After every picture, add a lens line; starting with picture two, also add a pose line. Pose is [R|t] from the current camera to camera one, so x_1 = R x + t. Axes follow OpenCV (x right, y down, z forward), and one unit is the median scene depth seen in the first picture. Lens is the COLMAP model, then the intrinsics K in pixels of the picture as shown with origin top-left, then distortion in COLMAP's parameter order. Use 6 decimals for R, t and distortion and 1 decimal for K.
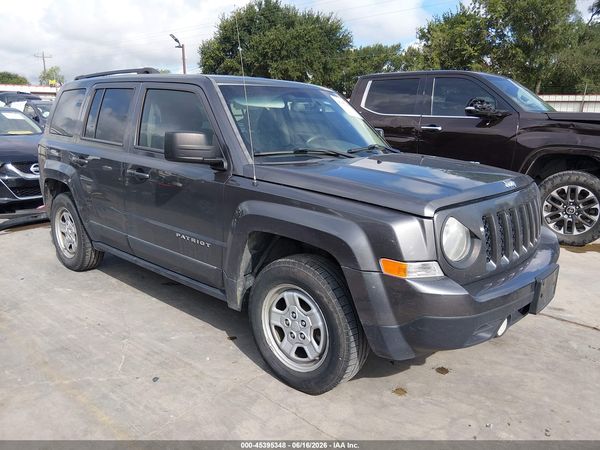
lens RADIAL K [[467.3, 0, 309.5], [0, 467.3, 228.0], [0, 0, 1]] dist [0.065113, -0.126768]
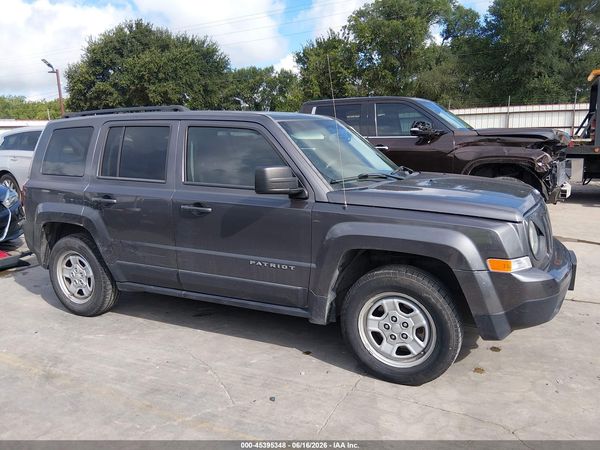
lens RADIAL K [[467.3, 0, 311.2], [0, 467.3, 224.1], [0, 0, 1]] dist [0.065113, -0.126768]
pose [[0.961583, -0.091909, 0.258669, -0.370368], [0.103769, 0.994069, -0.032543, -0.020606], [-0.254144, 0.058135, 0.965418, -0.051384]]
